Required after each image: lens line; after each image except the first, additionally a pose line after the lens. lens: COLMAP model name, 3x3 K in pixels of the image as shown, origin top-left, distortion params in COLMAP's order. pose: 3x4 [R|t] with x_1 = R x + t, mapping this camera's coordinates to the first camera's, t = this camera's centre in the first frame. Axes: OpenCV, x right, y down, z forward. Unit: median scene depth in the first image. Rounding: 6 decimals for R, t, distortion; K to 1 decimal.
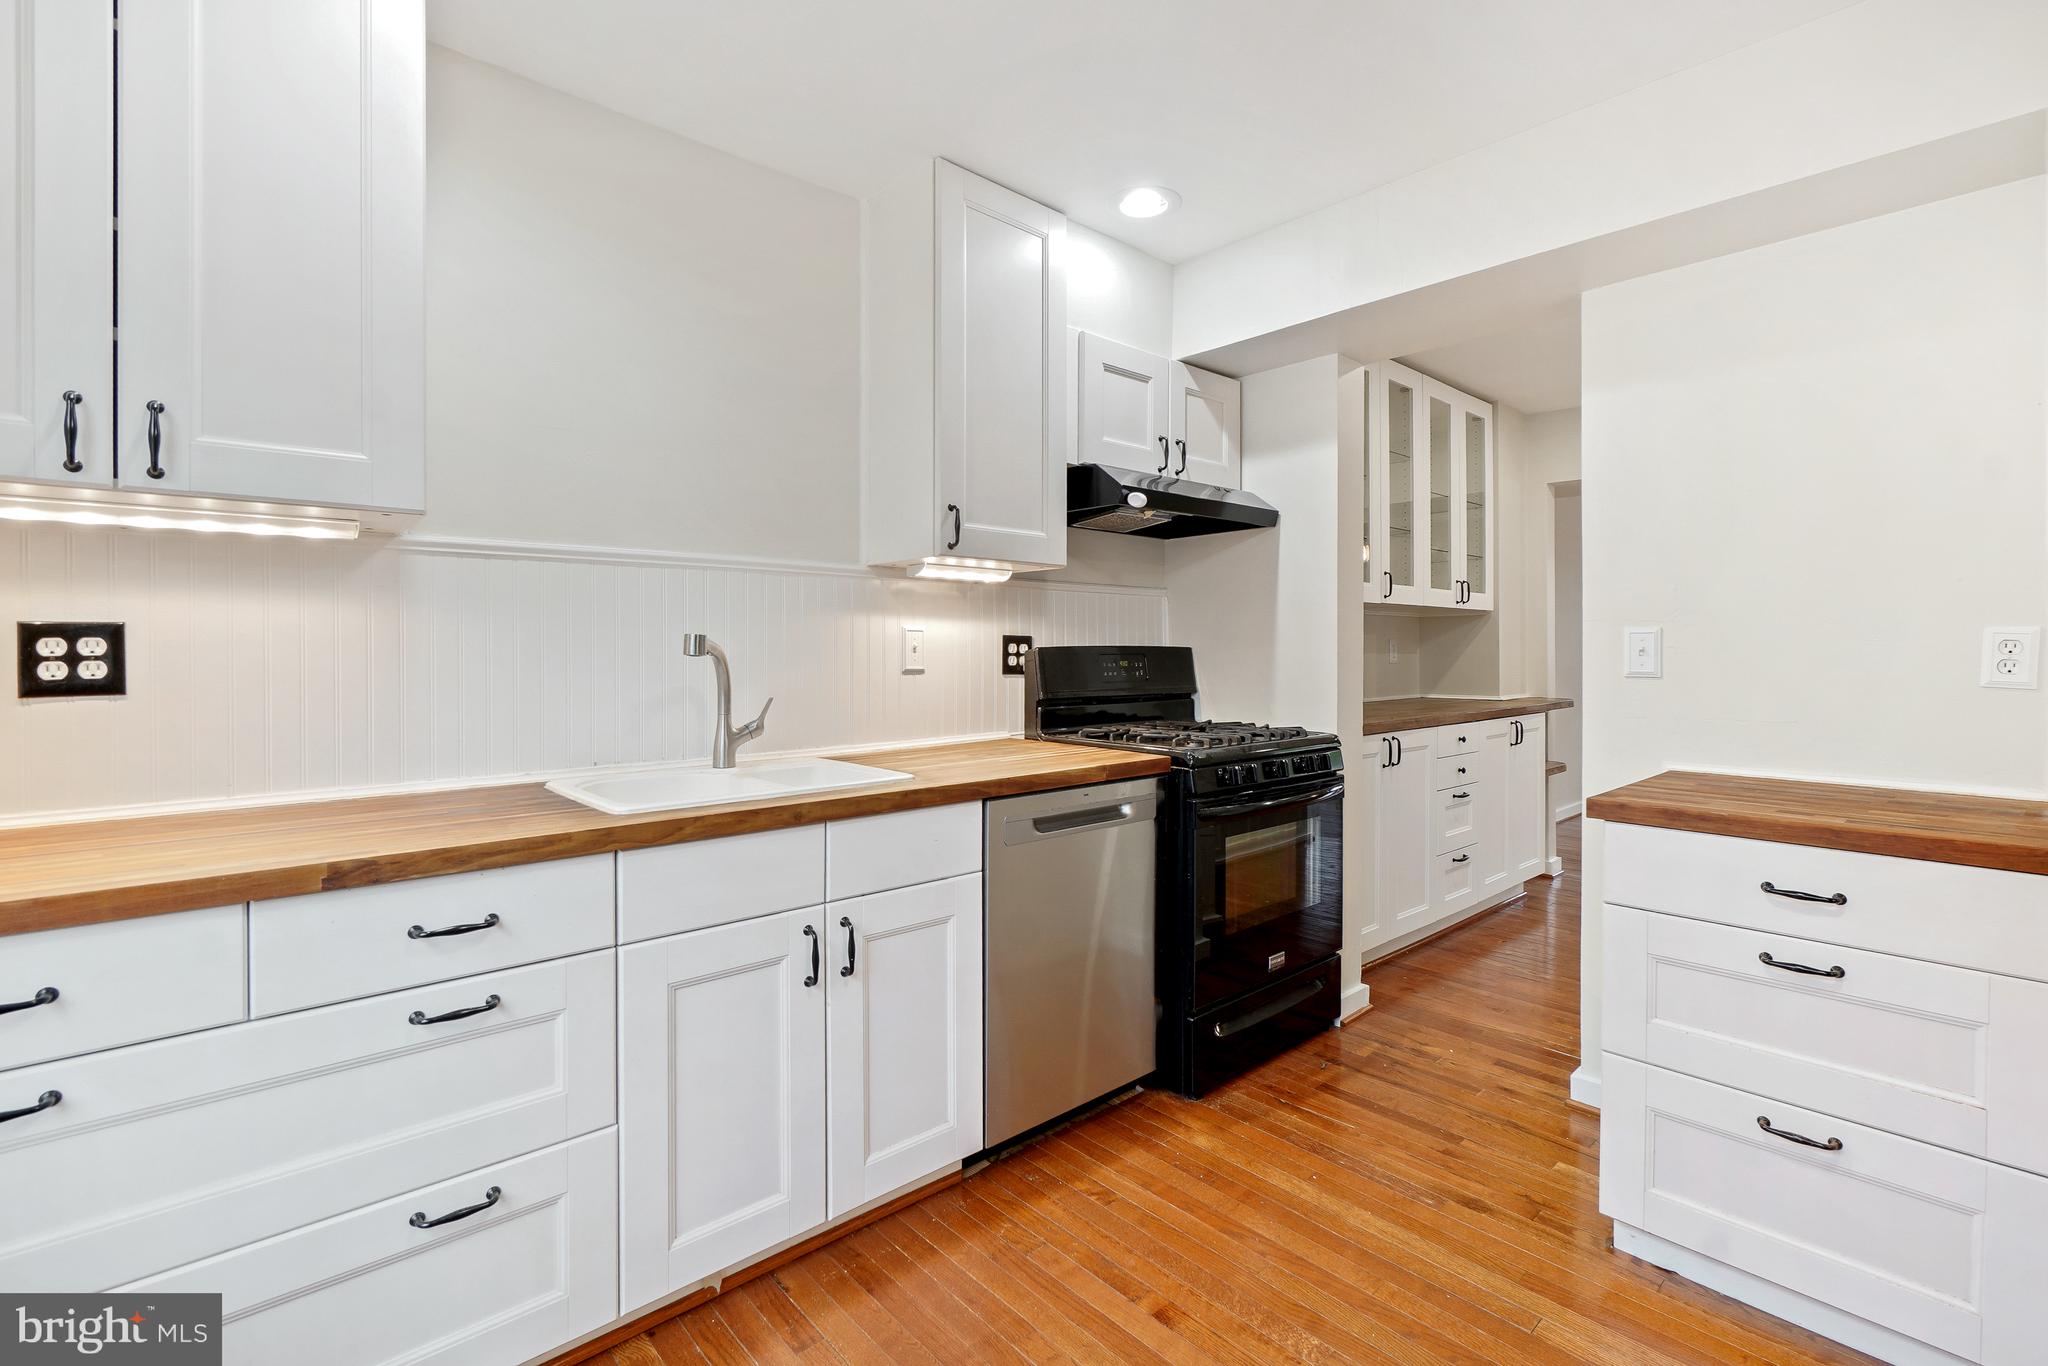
lens RADIAL K [[927.4, 0, 1026.0], [0, 927.4, 654.1], [0, 0, 1]] dist [-0.002445, -0.000813]
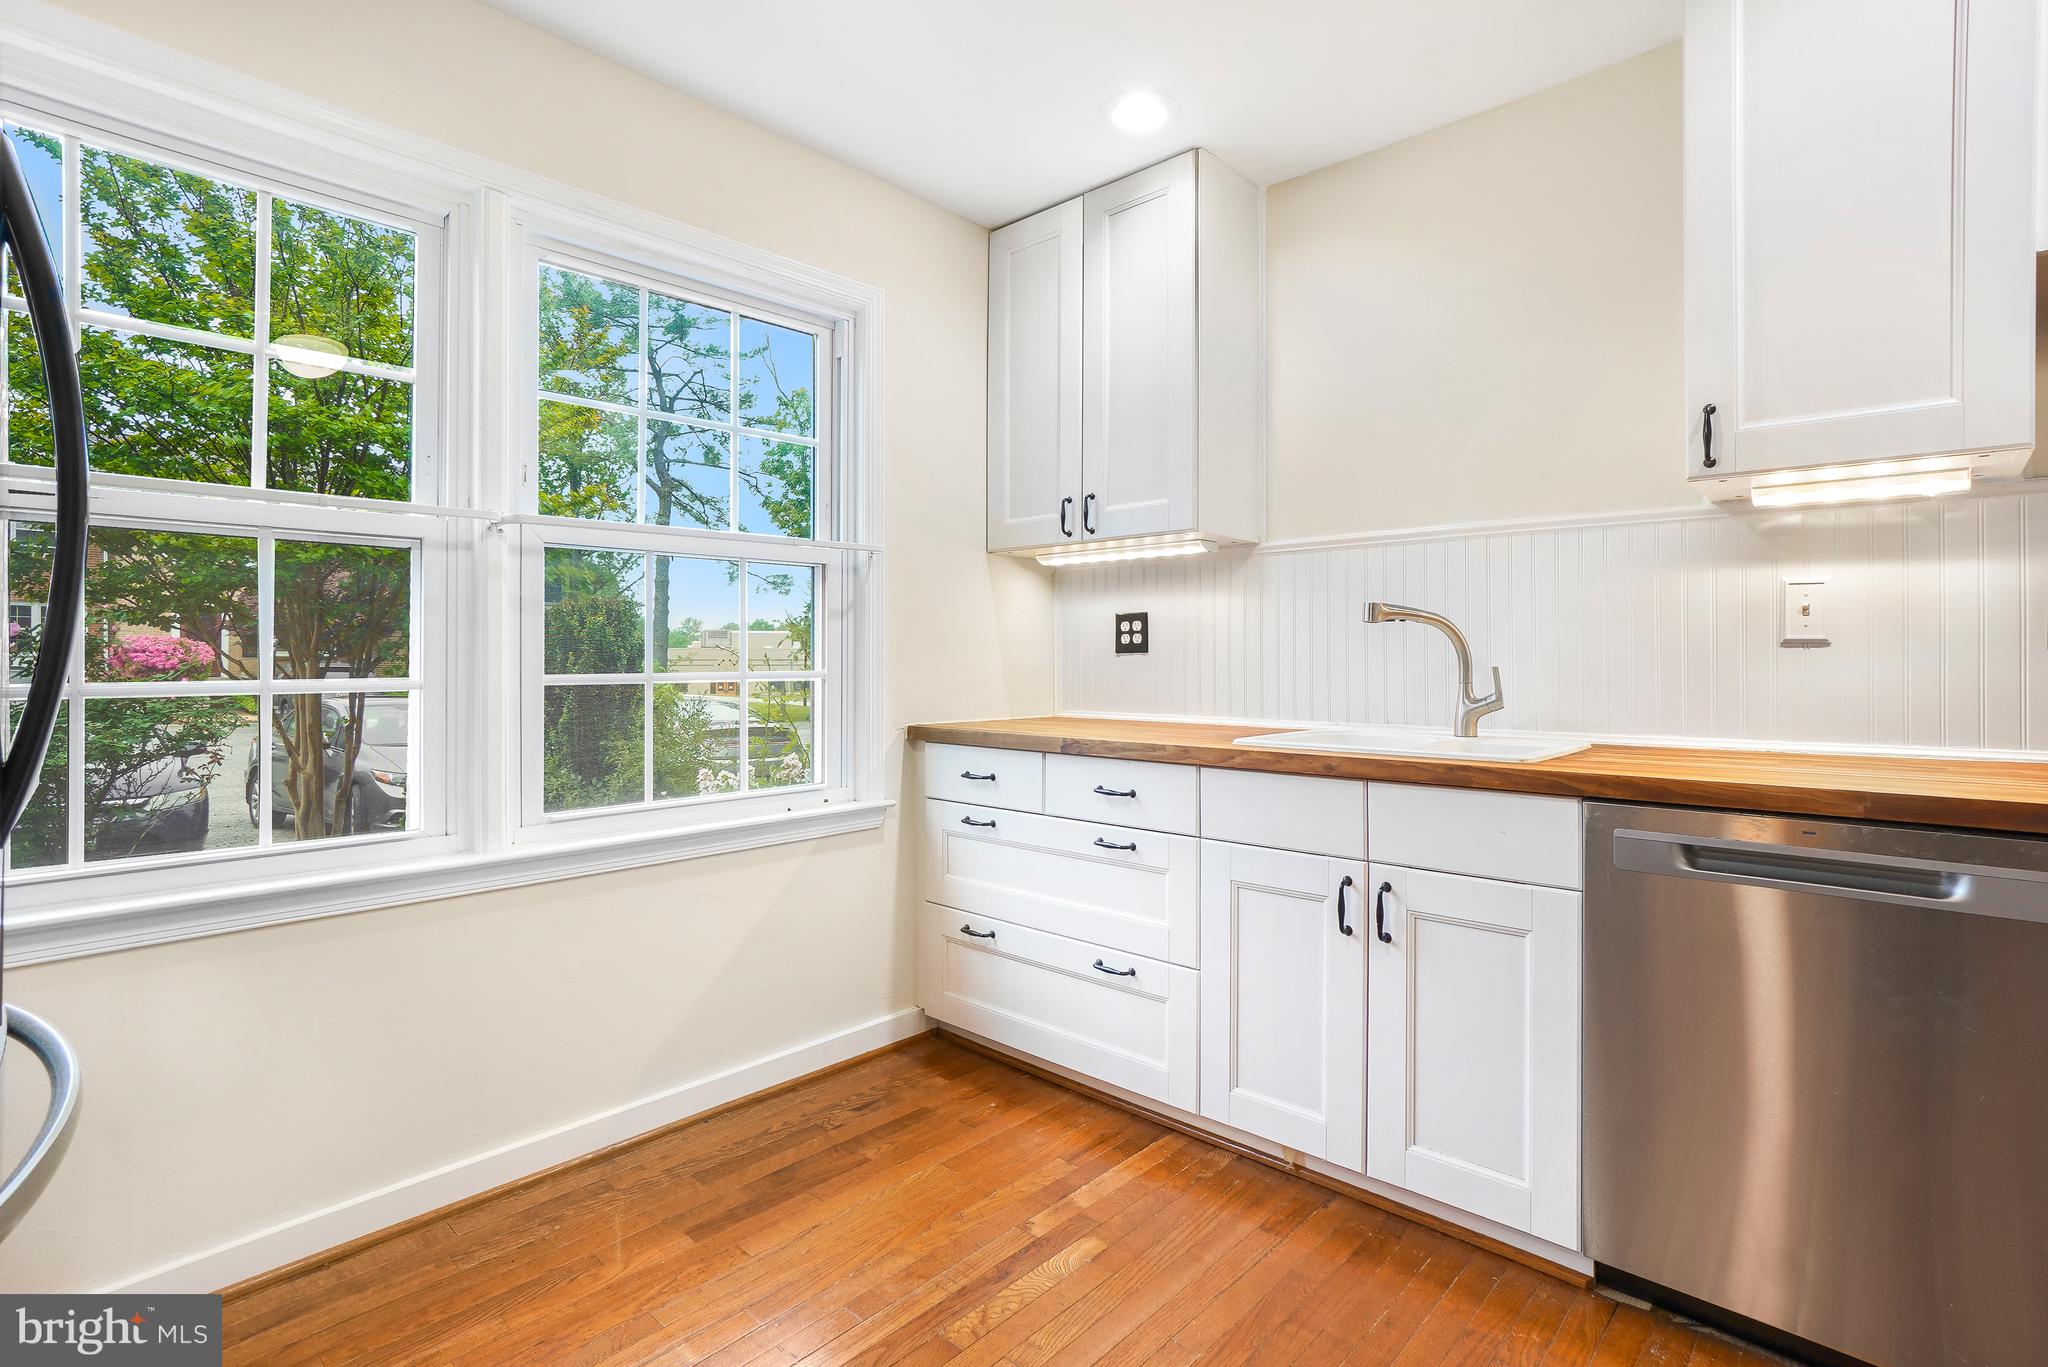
lens RADIAL K [[992.0, 0, 1040.2], [0, 992.0, 650.2], [0, 0, 1]] dist [-0.040021, 0.021142]
pose [[0.098755, -0.006091, -0.995093, 0.638737], [-0.004531, 0.999968, -0.006570, 0.037153], [0.995101, 0.005157, 0.098724, 0.420801]]
